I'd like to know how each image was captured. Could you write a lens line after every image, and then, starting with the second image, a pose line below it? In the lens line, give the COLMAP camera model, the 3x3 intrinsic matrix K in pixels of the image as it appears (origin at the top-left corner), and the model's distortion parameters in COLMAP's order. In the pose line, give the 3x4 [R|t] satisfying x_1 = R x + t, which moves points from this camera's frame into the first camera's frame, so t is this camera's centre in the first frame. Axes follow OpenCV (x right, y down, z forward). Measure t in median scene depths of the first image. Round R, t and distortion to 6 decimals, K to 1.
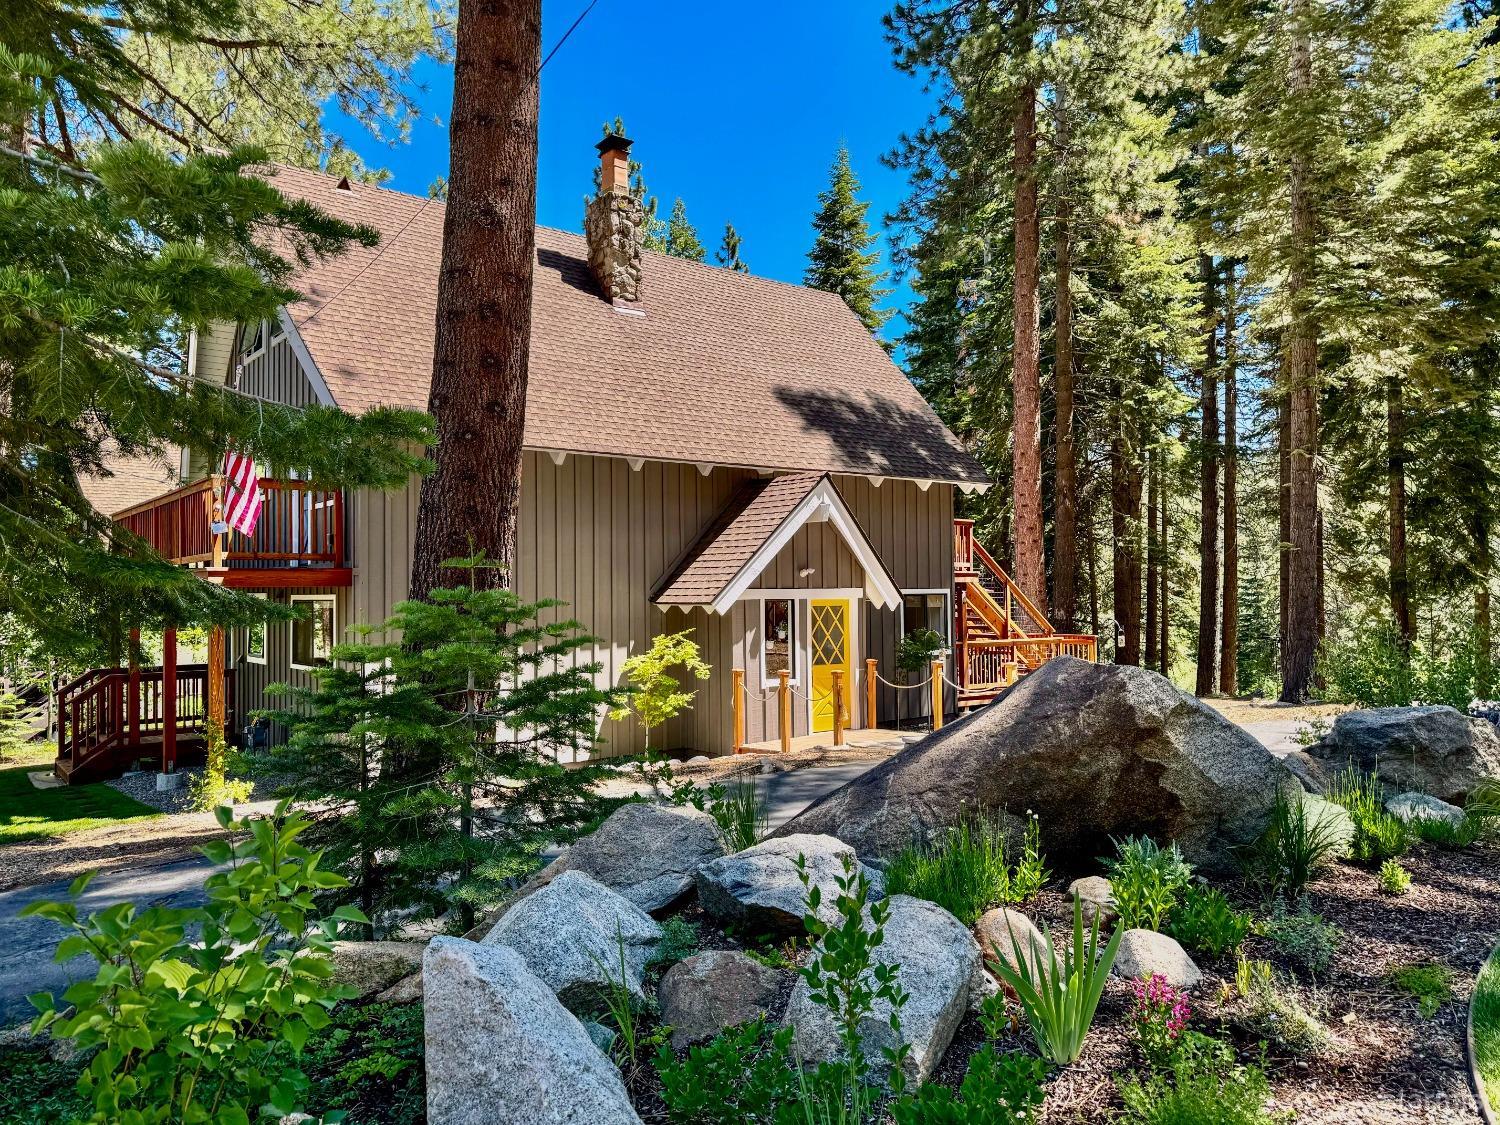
lens RADIAL K [[1042.6, 0, 749.6], [0, 1042.6, 570.2], [0, 0, 1]] dist [0.081200, 0.000031]
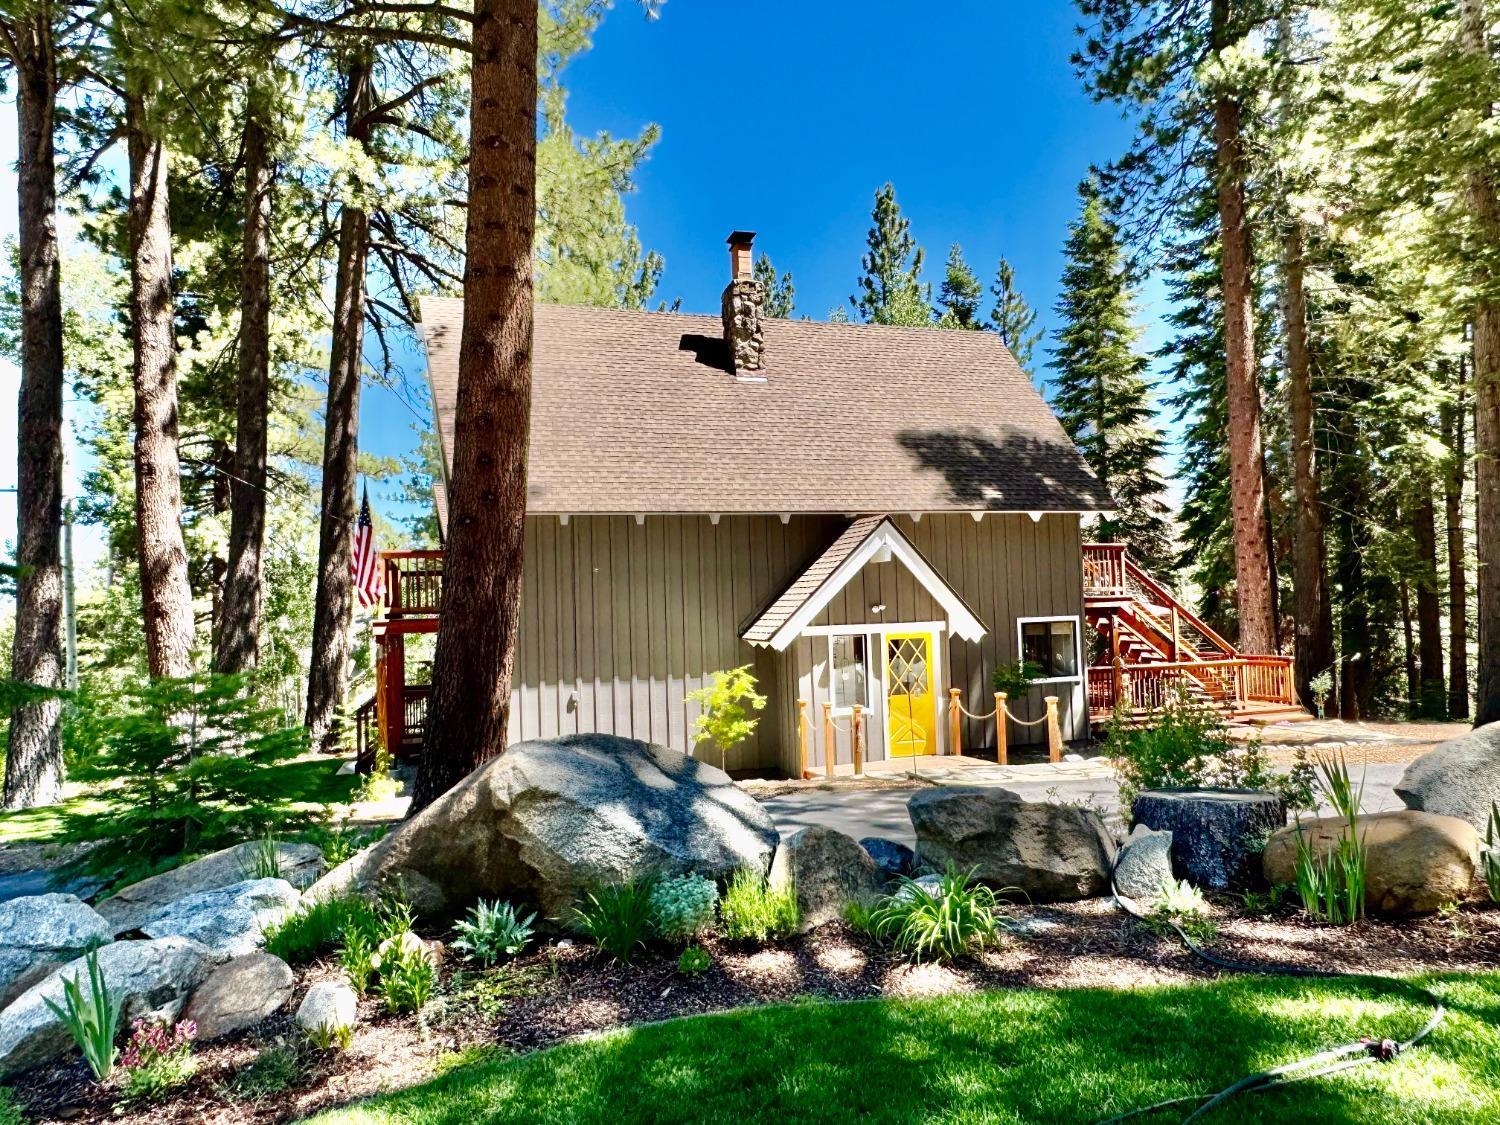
lens RADIAL K [[961.6, 0, 751.6], [0, 961.6, 565.0], [0, 0, 1]] dist [-0.005968, 0.004294]
pose [[0.934470, -0.034748, -0.354341, 0.249474], [0.029026, 0.999348, -0.021452, -0.022424], [0.354856, 0.009762, 0.934870, 0.023245]]
